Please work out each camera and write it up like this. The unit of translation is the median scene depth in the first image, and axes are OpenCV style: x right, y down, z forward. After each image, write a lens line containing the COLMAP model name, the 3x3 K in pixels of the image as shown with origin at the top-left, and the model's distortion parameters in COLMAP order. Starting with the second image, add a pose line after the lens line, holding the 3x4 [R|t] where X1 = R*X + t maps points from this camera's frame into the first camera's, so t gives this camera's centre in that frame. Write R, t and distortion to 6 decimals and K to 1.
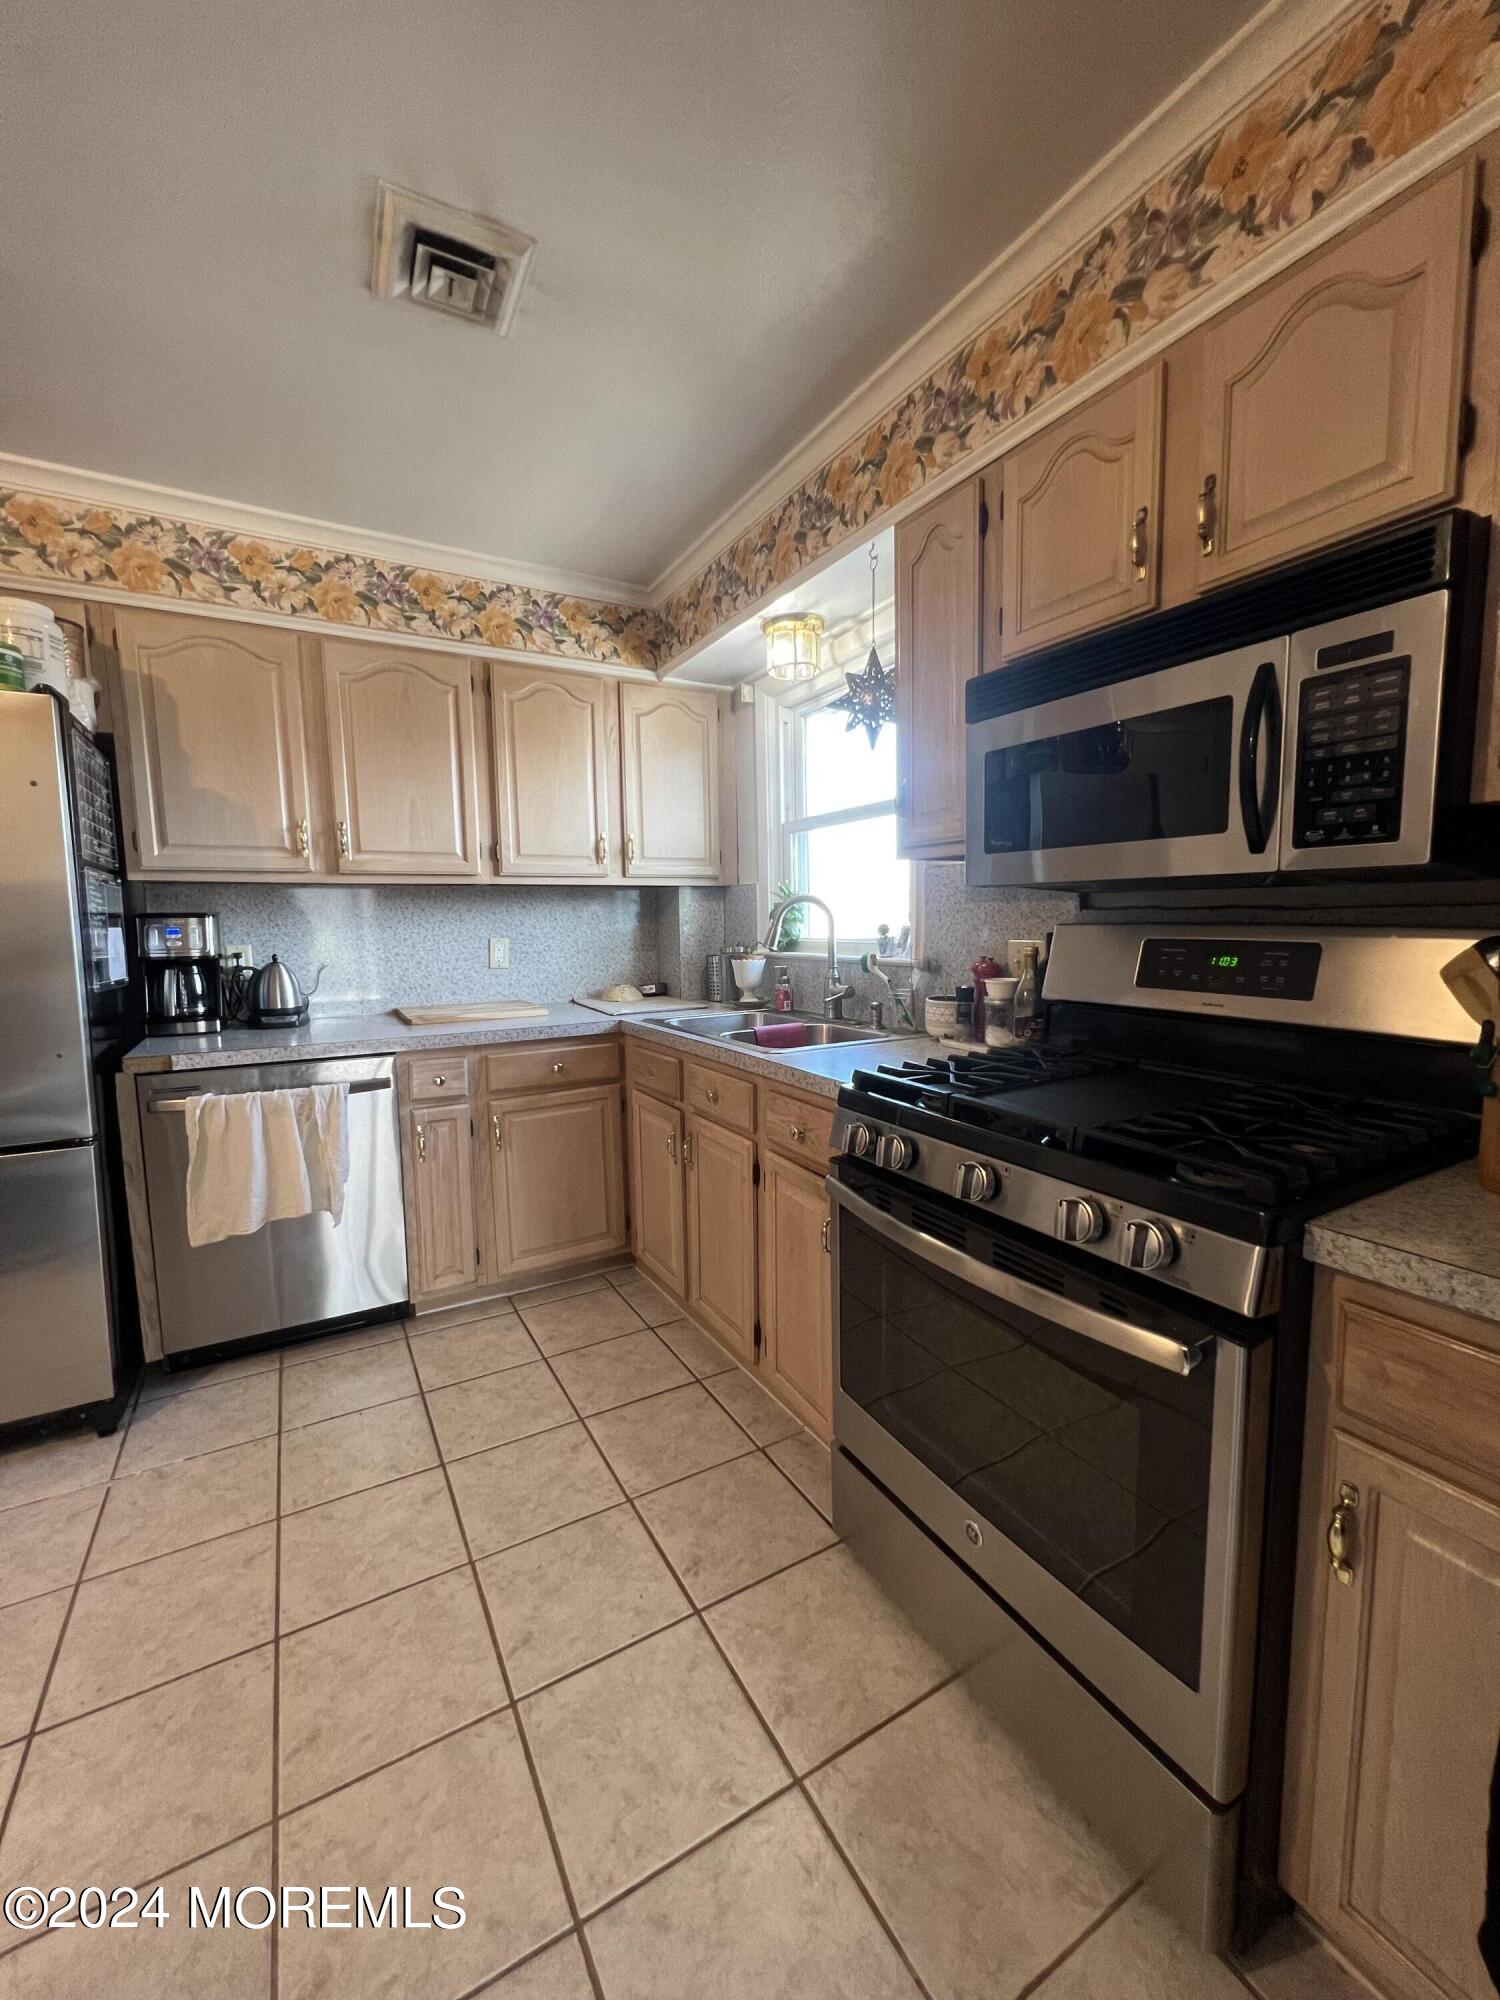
lens RADIAL K [[799.4, 0, 740.8], [0, 799.4, 1002.1], [0, 0, 1]] dist [-0.000517, 0.000062]
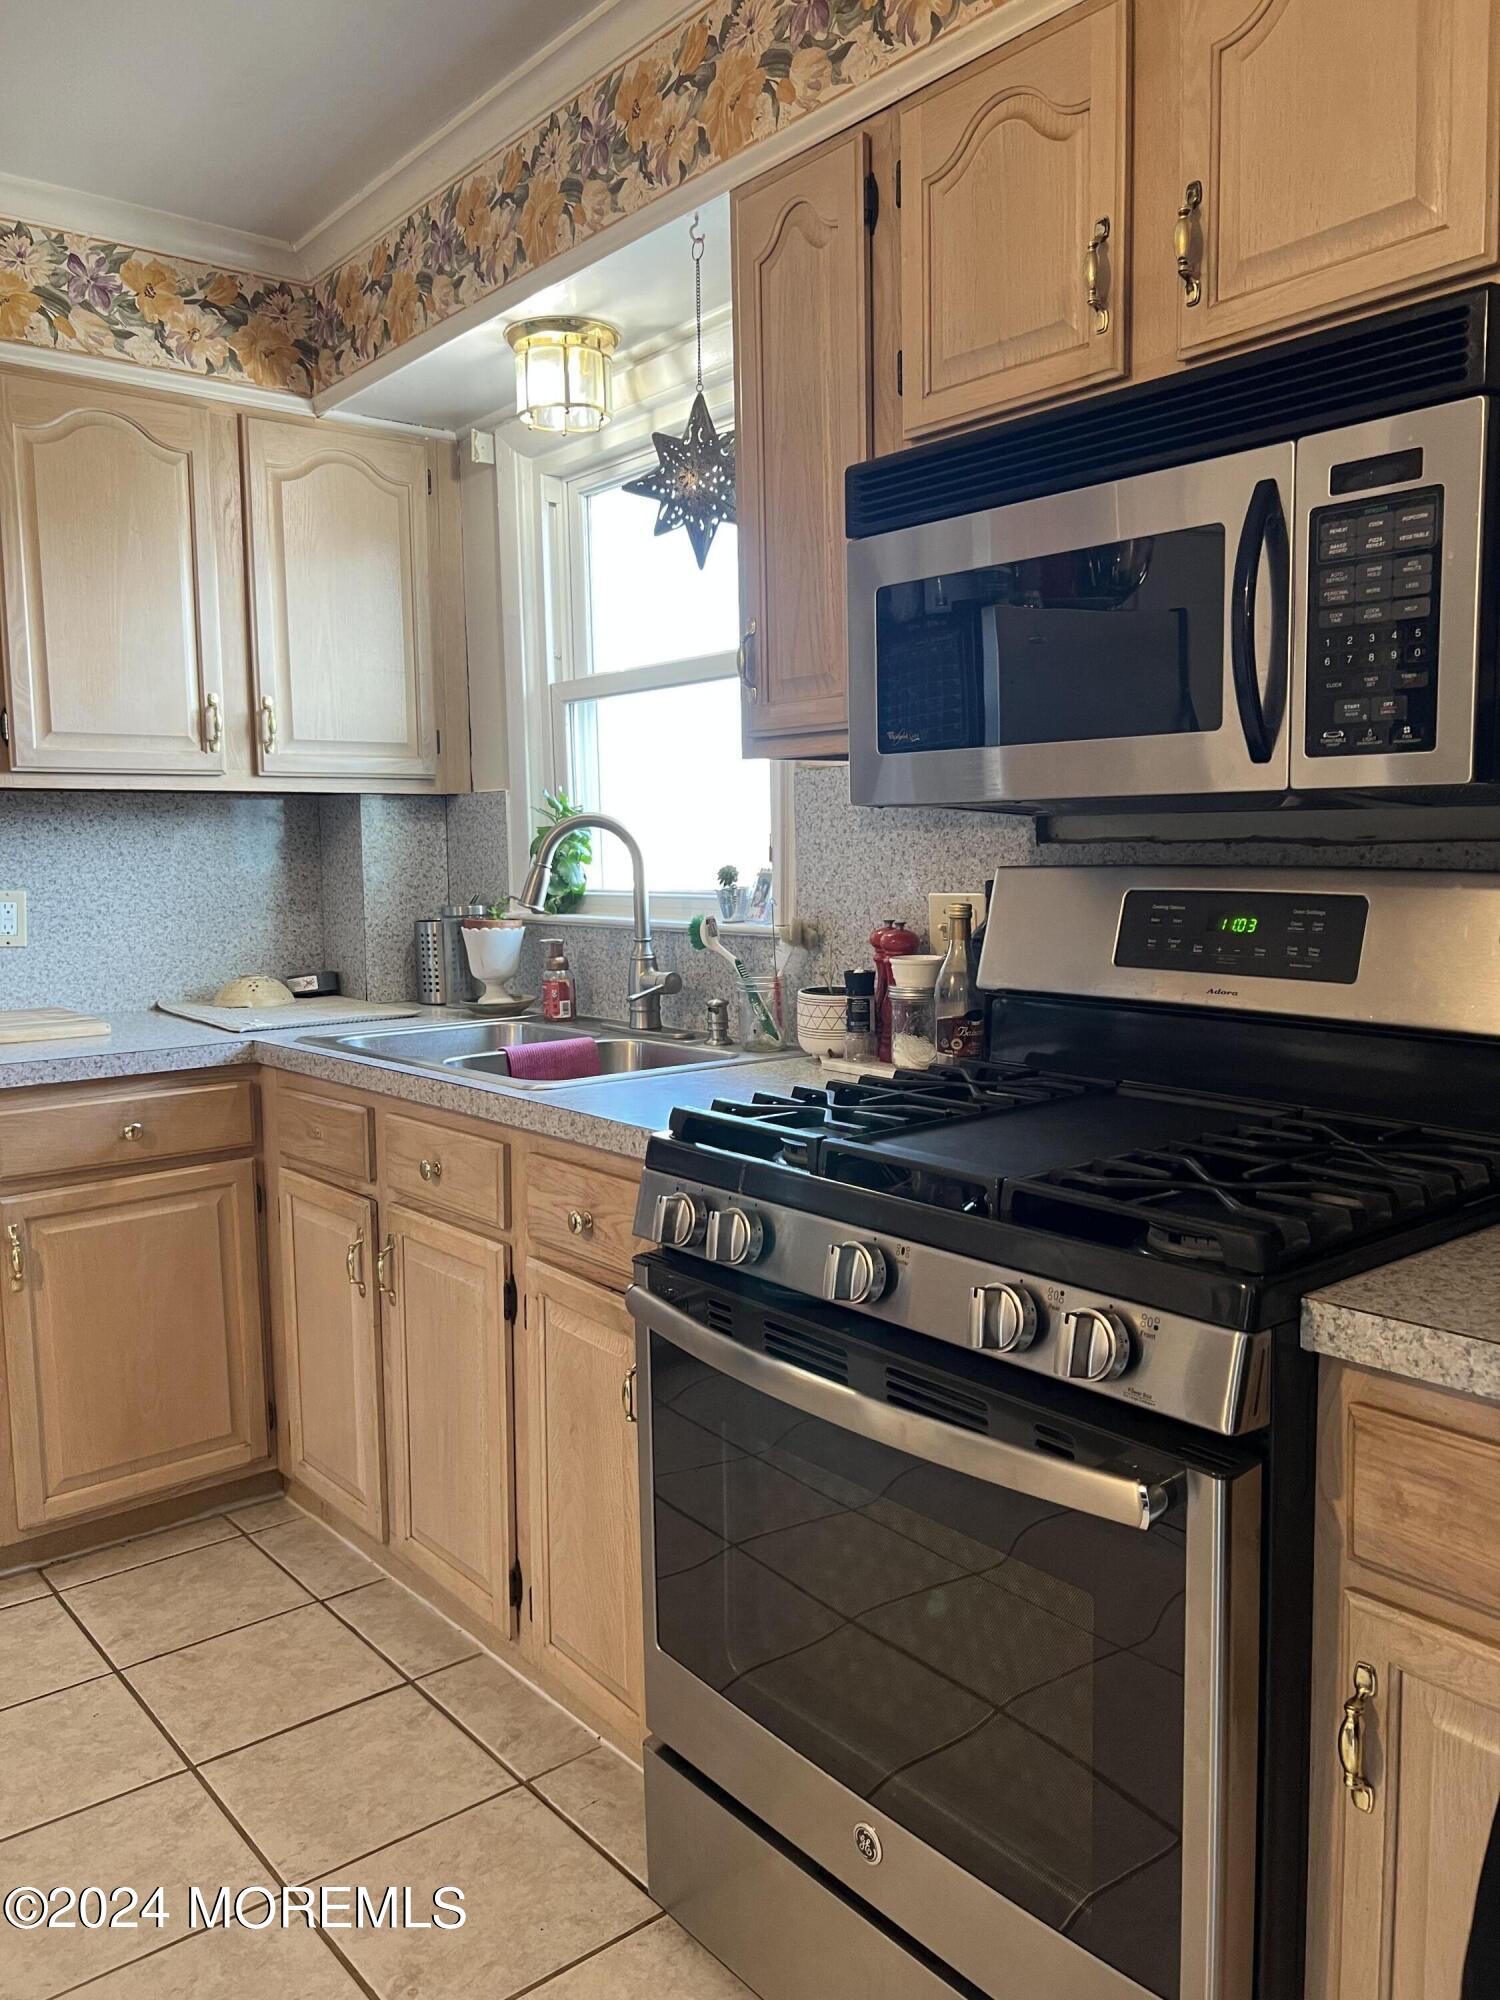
lens RADIAL K [[1501.3, 0, 744.2], [0, 1501.3, 987.6], [0, 0, 1]] dist [0.064296, -0.072864]
pose [[0.984742, -0.013808, 0.173470, -0.000506], [0.016089, 0.999802, -0.011747, 0.006087], [-0.173273, 0.014359, 0.984769, -0.104461]]
